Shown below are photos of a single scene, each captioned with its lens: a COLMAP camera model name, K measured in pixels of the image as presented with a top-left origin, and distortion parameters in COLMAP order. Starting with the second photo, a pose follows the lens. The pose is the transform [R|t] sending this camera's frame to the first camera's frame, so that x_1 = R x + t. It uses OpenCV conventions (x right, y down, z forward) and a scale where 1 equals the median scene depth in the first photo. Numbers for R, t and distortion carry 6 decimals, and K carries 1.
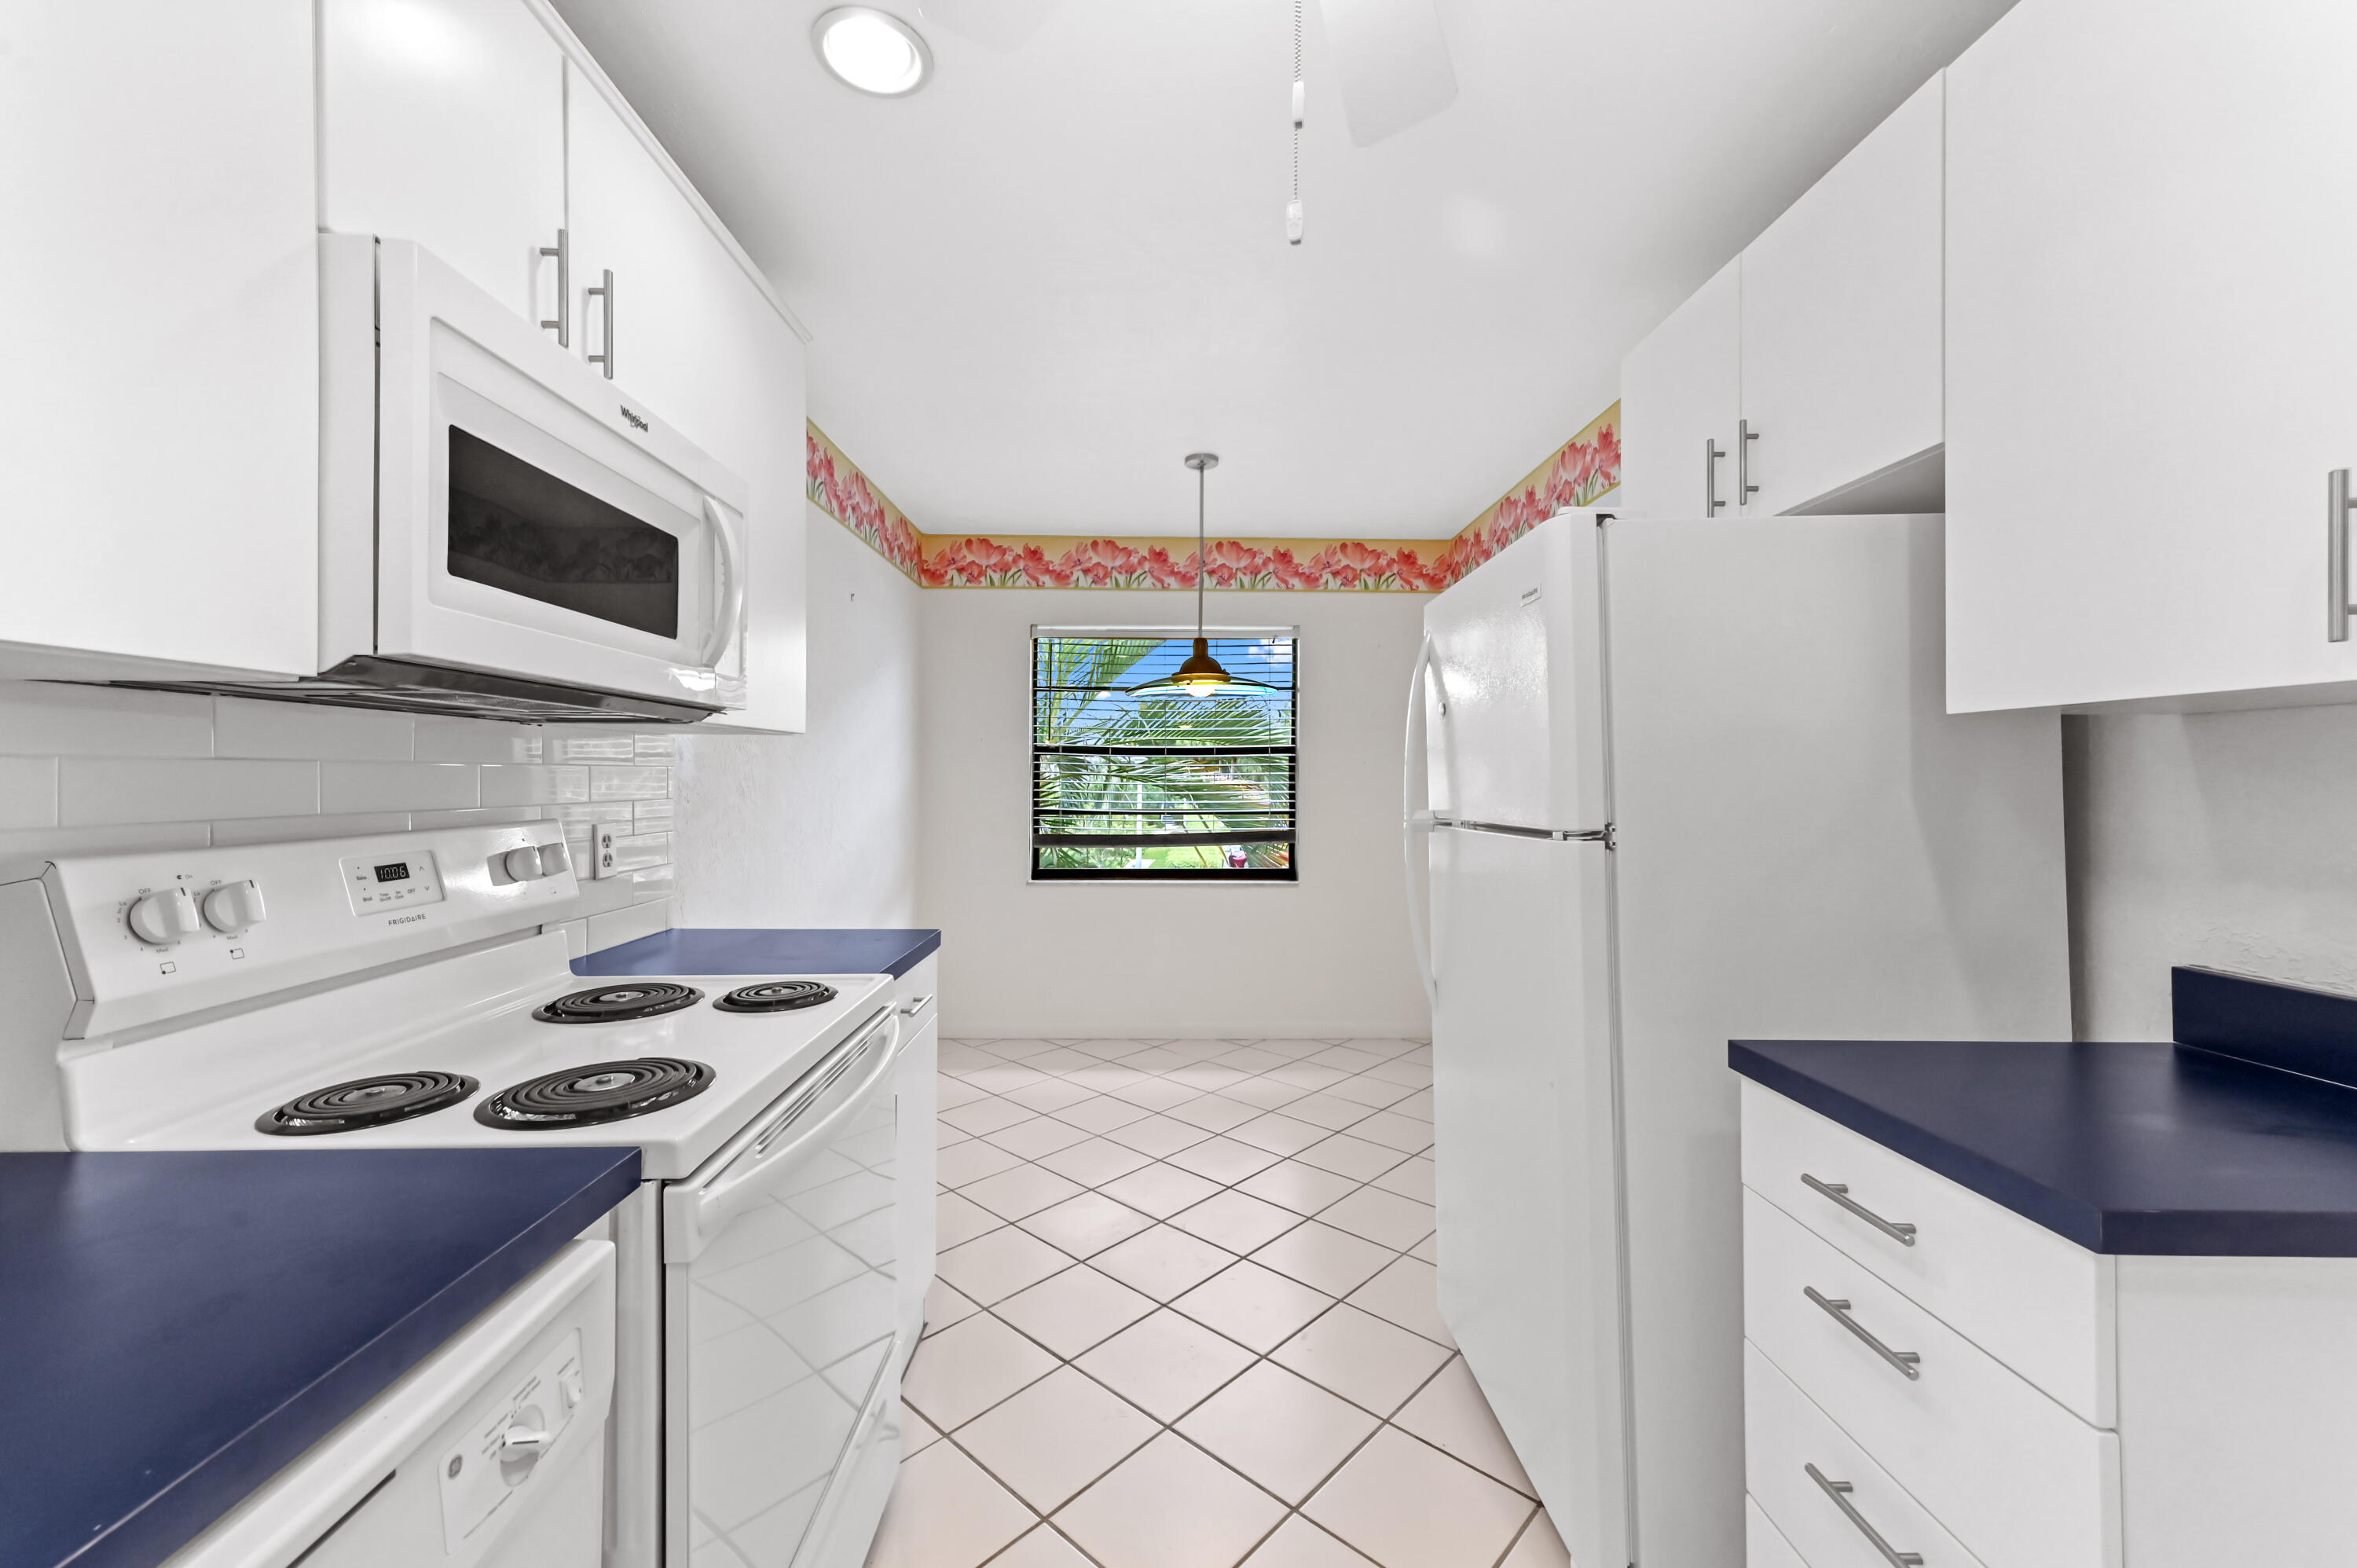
lens RADIAL K [[957.3, 0, 1178.8], [0, 957.3, 765.4], [0, 0, 1]] dist [0.015829, 0.000040]
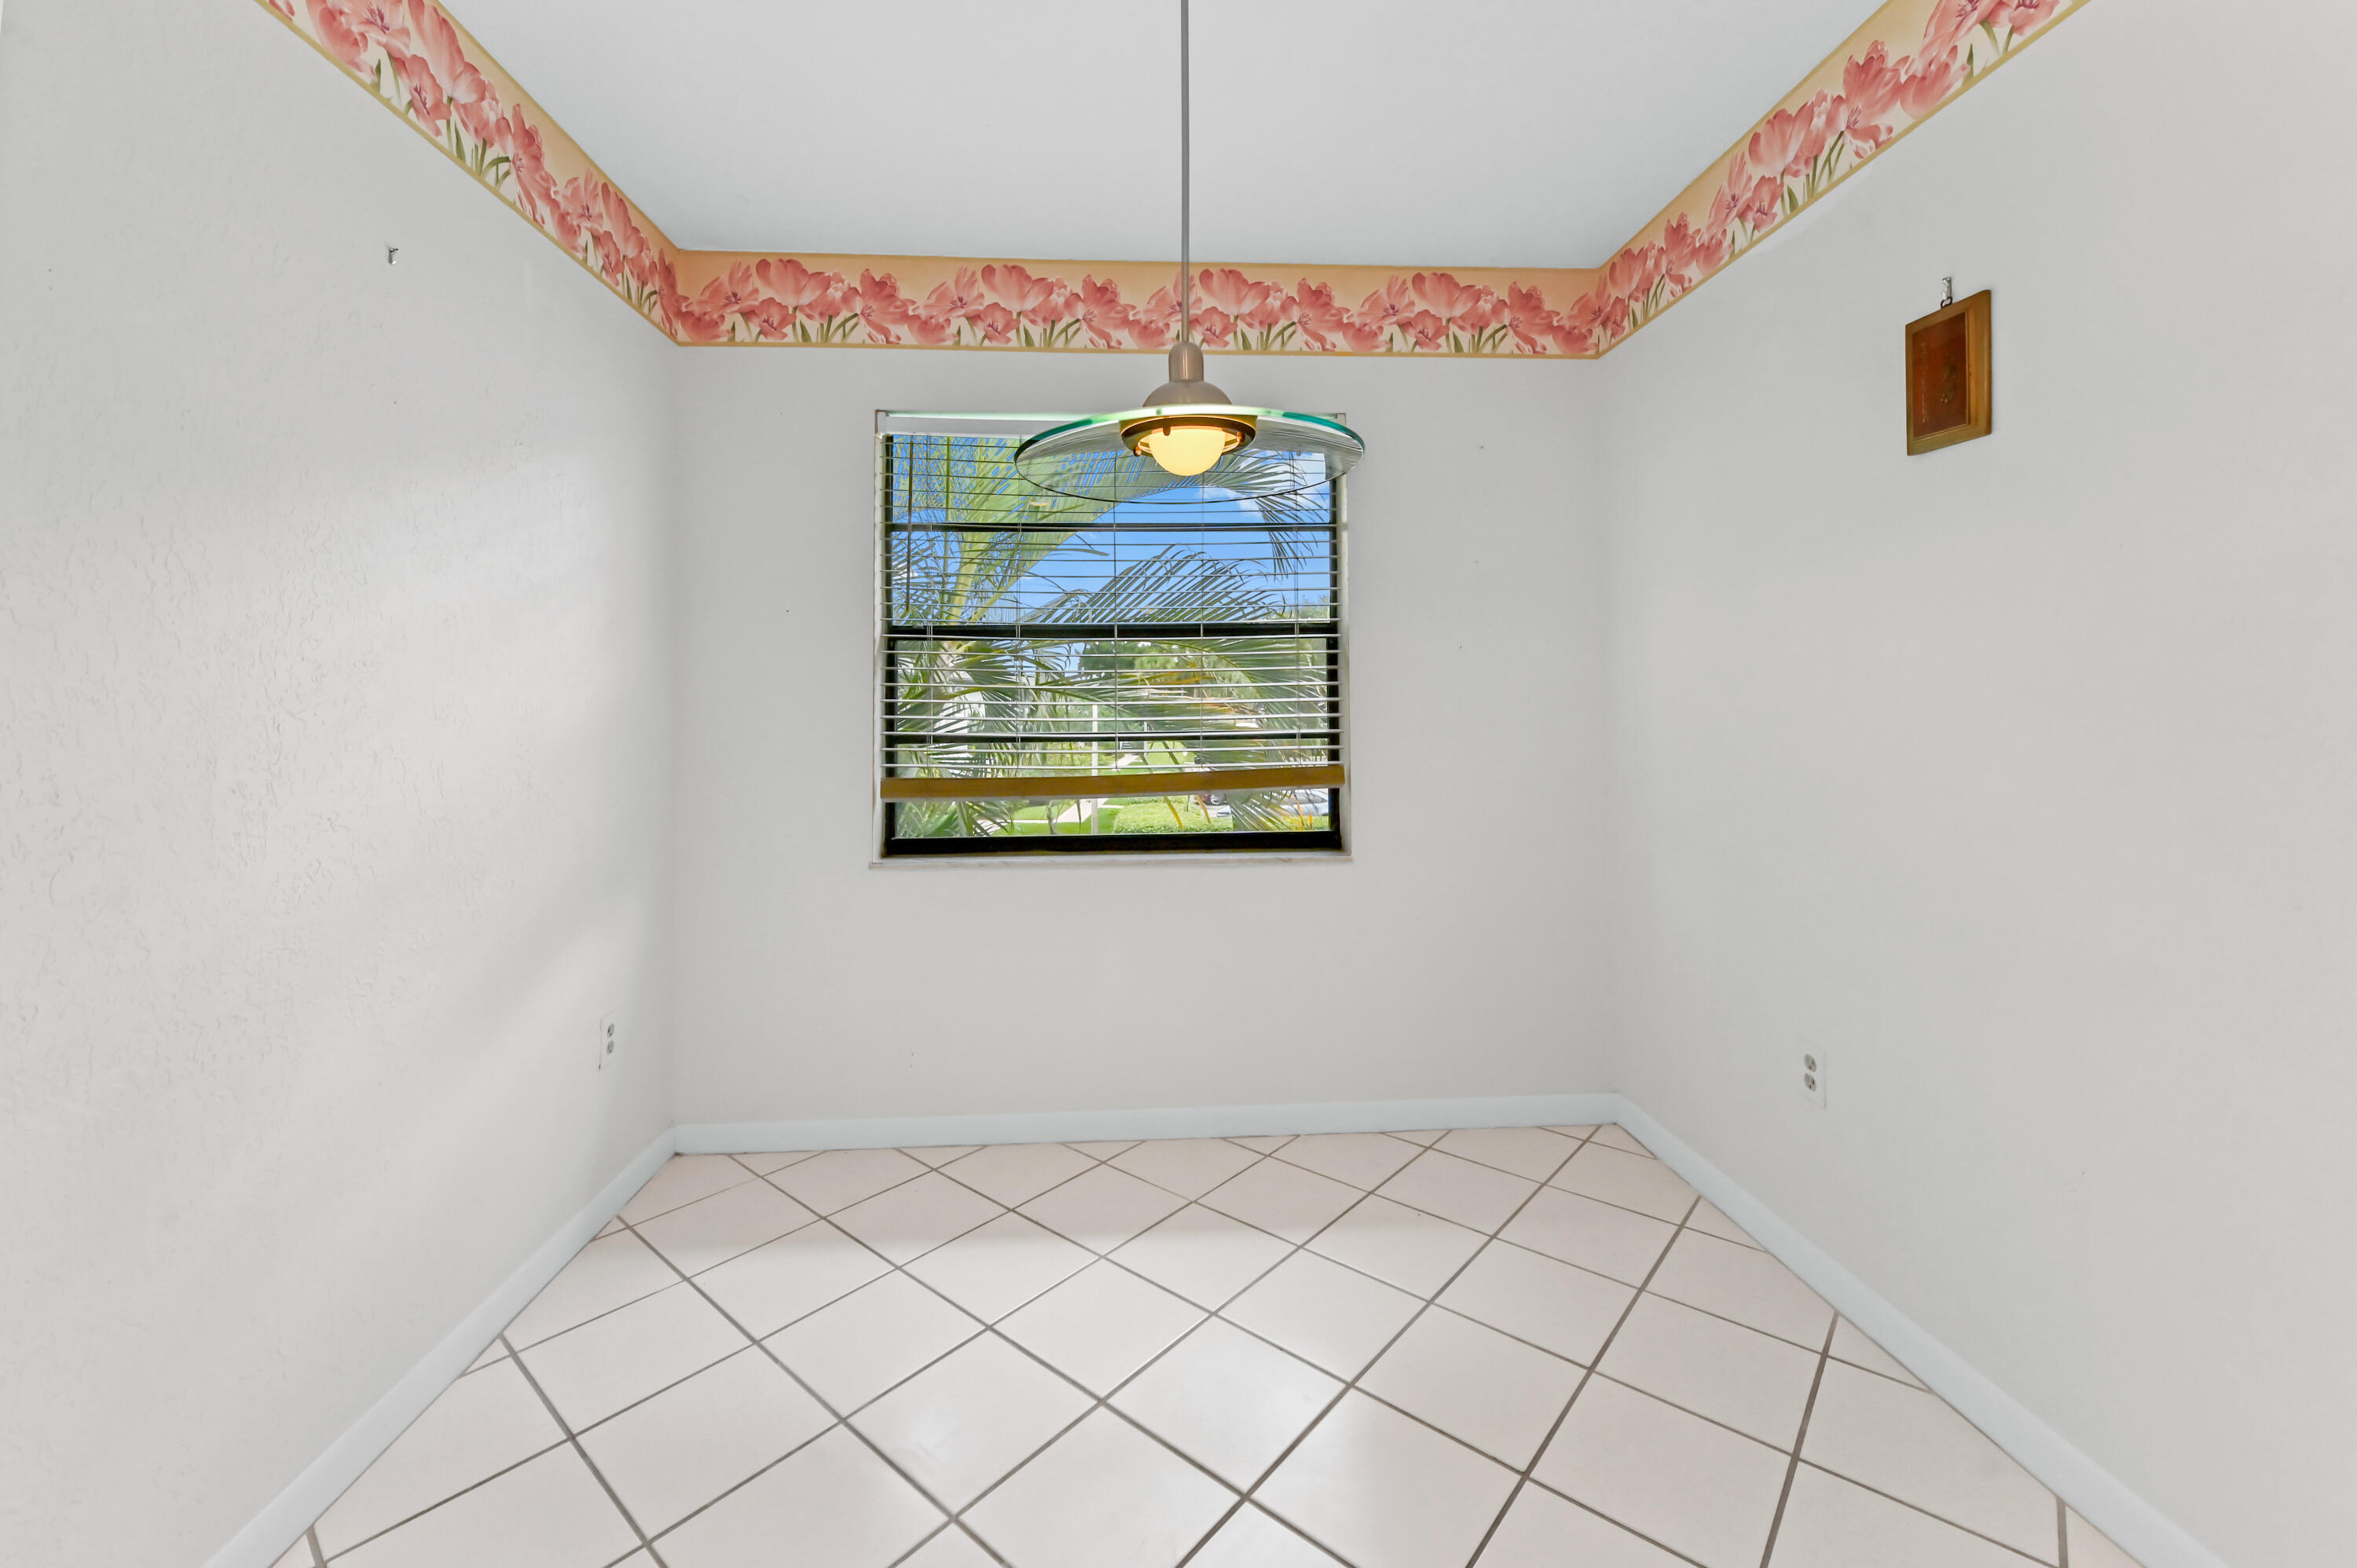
lens RADIAL K [[958.6, 0, 1187.0], [0, 958.6, 688.0], [0, 0, 1]] dist [0.018048, 0.000109]
pose [[0.996172, -0.009370, 0.086912, -0.021805], [0.008419, 0.999901, 0.011306, 0.013076], [-0.087009, -0.010531, 0.996152, 0.416568]]
